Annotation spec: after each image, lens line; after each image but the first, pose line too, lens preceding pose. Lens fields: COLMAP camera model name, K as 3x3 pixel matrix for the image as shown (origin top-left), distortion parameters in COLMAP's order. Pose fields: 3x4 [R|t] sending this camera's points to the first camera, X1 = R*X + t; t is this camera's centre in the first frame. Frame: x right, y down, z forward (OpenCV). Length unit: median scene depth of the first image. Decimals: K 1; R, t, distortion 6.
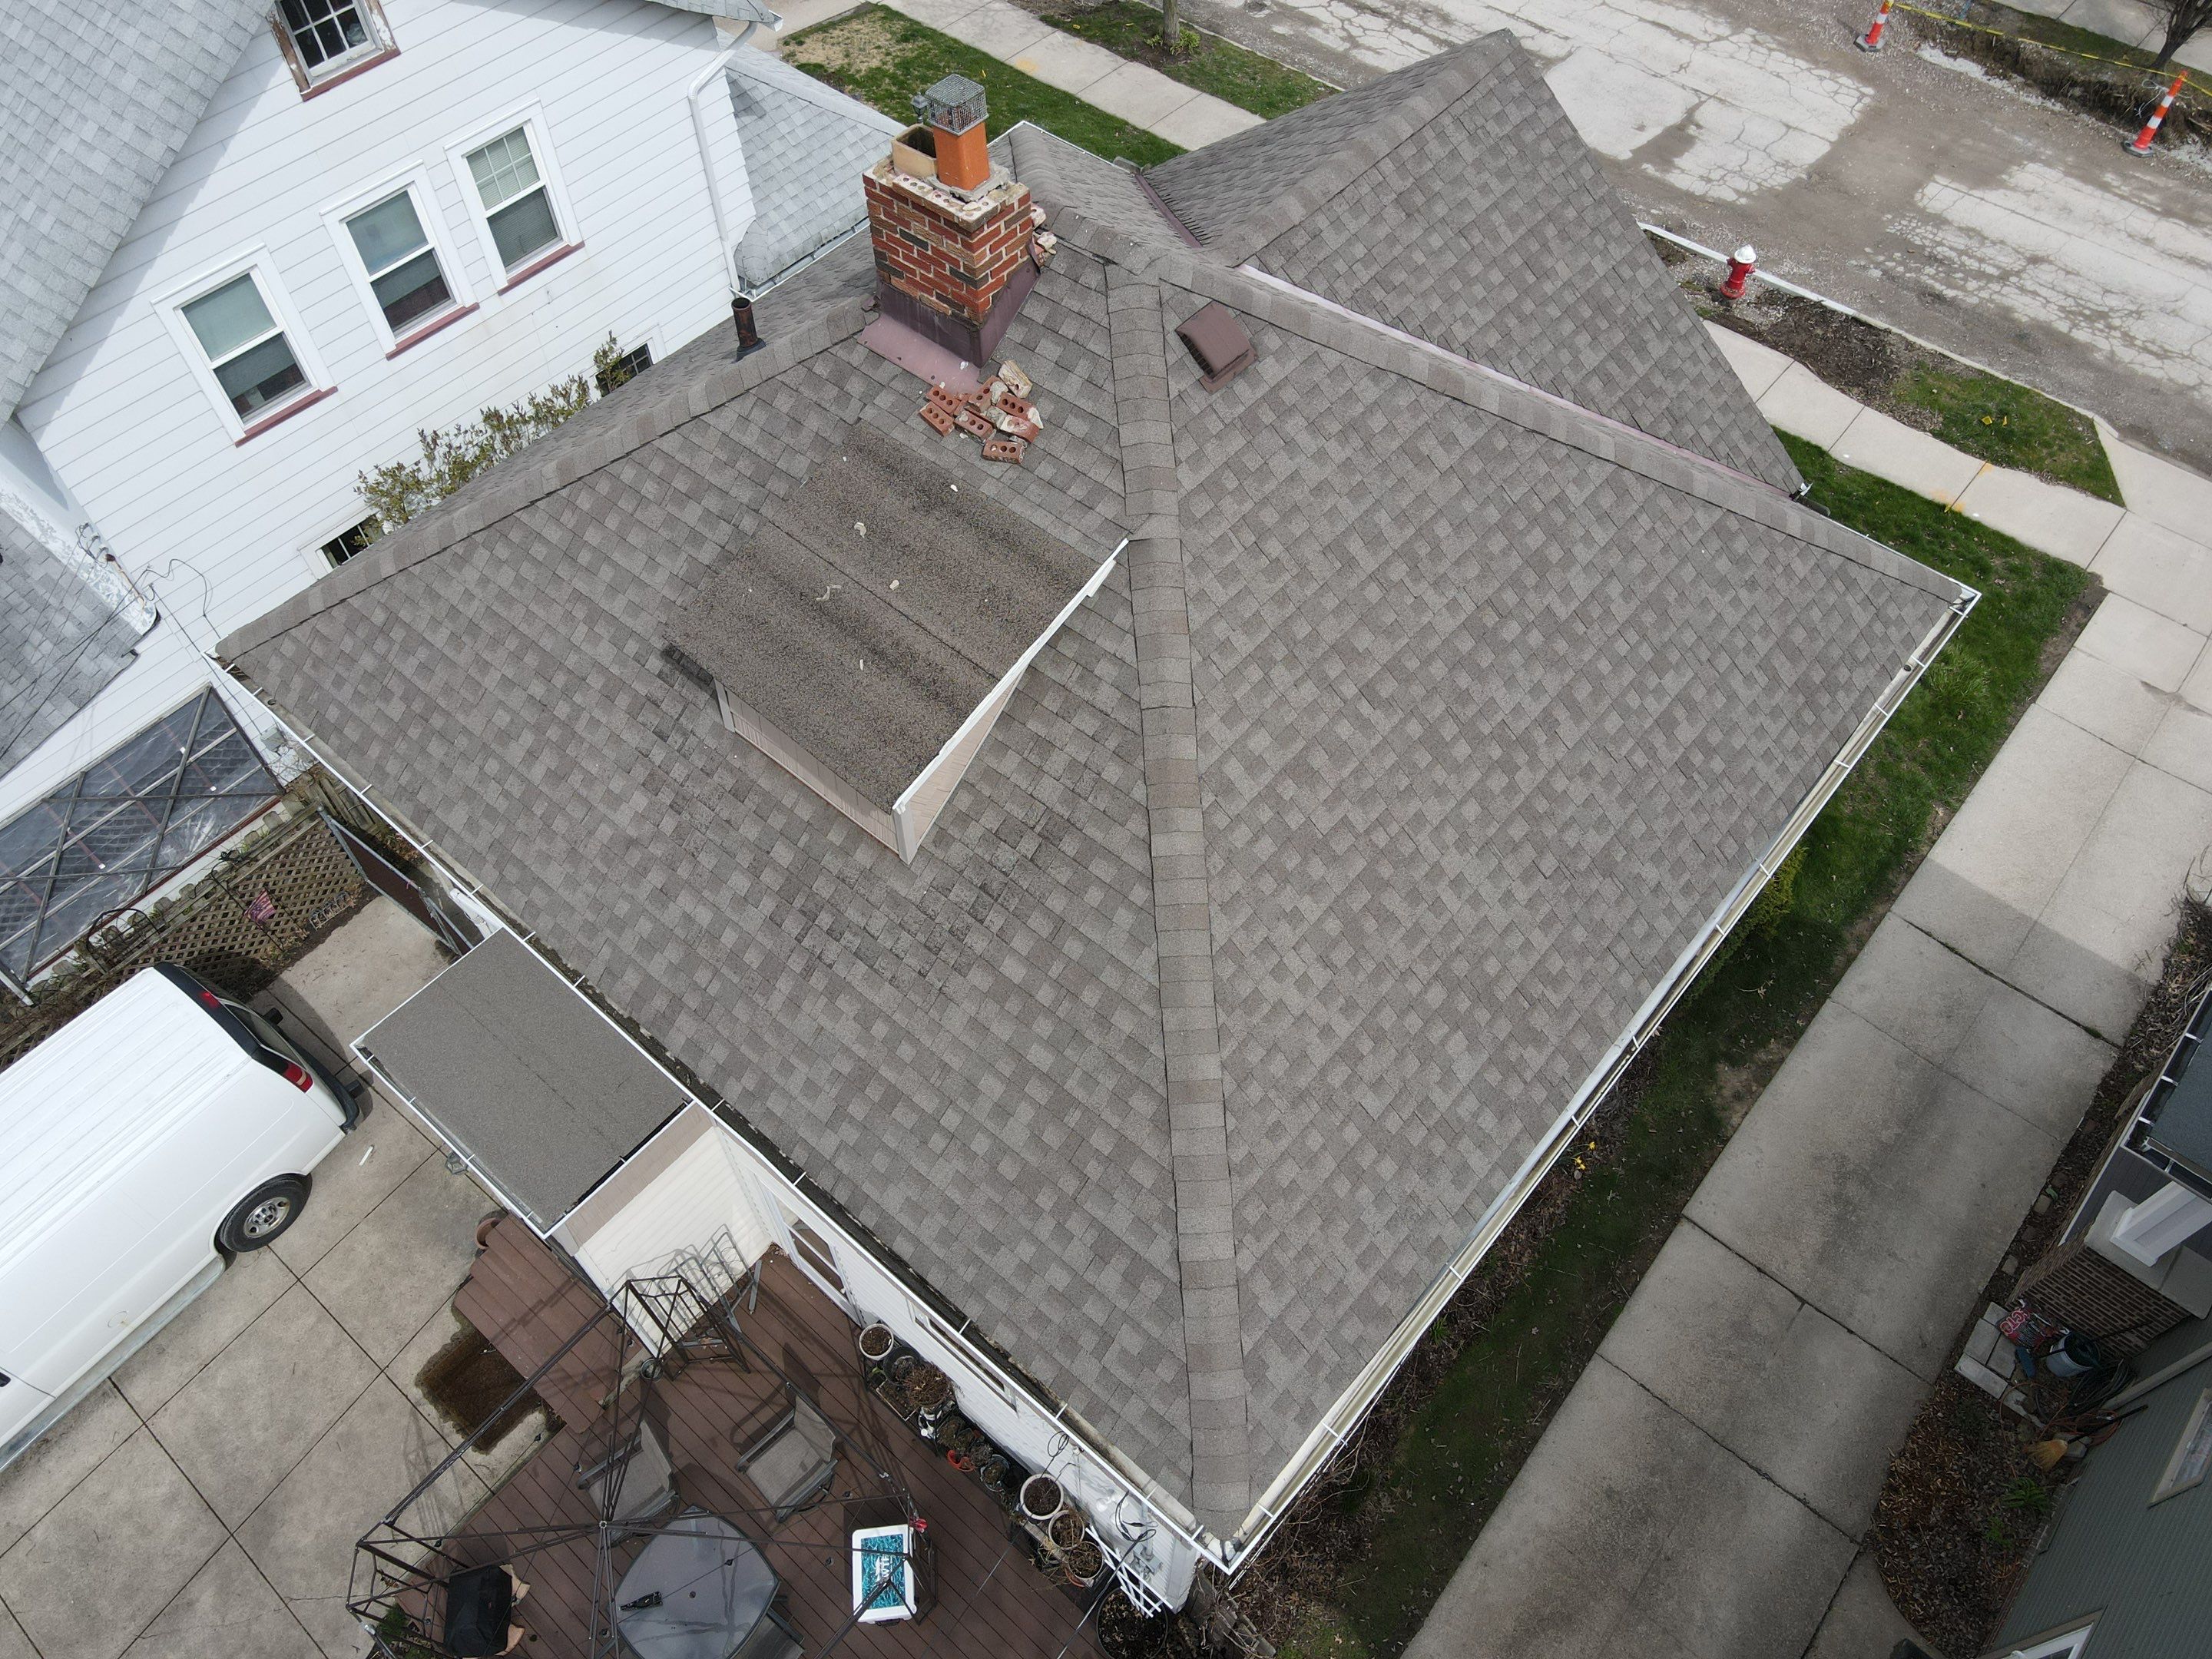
lens RADIAL K [[1613.4, 0, 1106.0], [0, 1613.4, 829.5], [0, 0, 1]] dist [-0.004592, -0.000478]
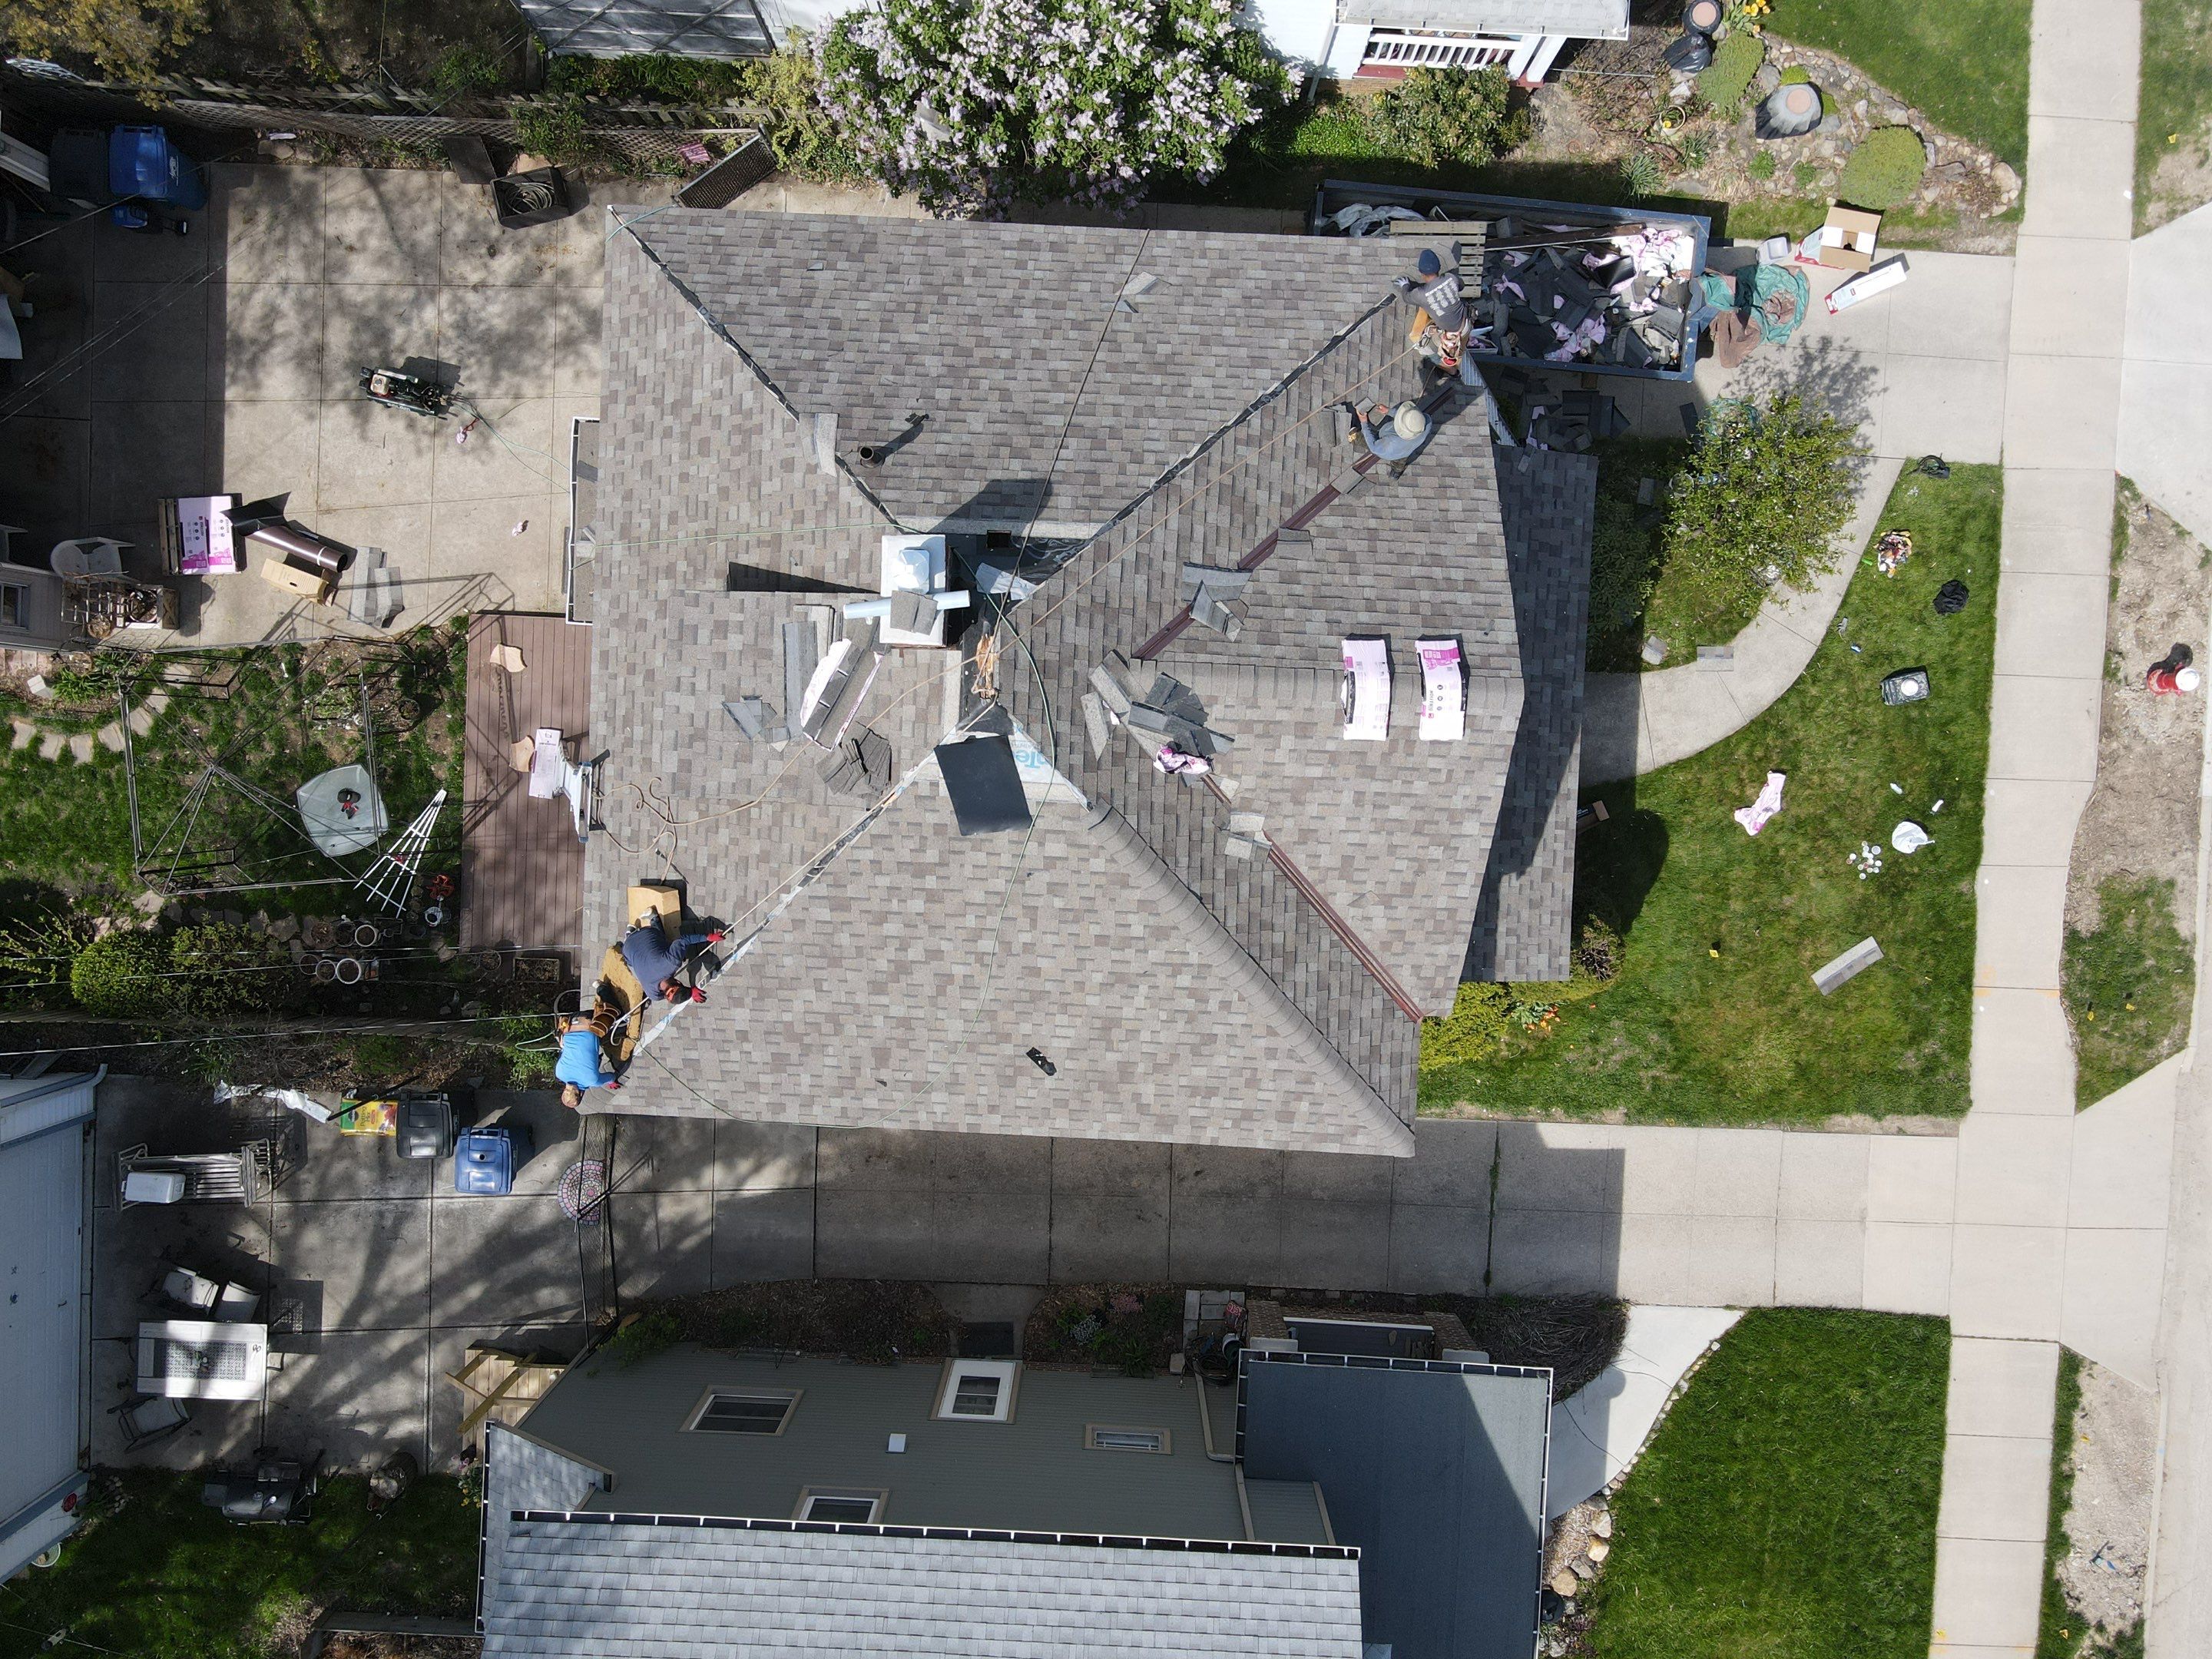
lens RADIAL K [[1613.4, 0, 1106.0], [0, 1613.4, 829.5], [0, 0, 1]] dist [-0.004592, -0.000478]
pose [[0.615624, 0.787683, 0.023730, 0.081959], [-0.641887, 0.483752, 0.594949, -0.670315], [0.457152, -0.381497, 0.803413, -0.099463]]
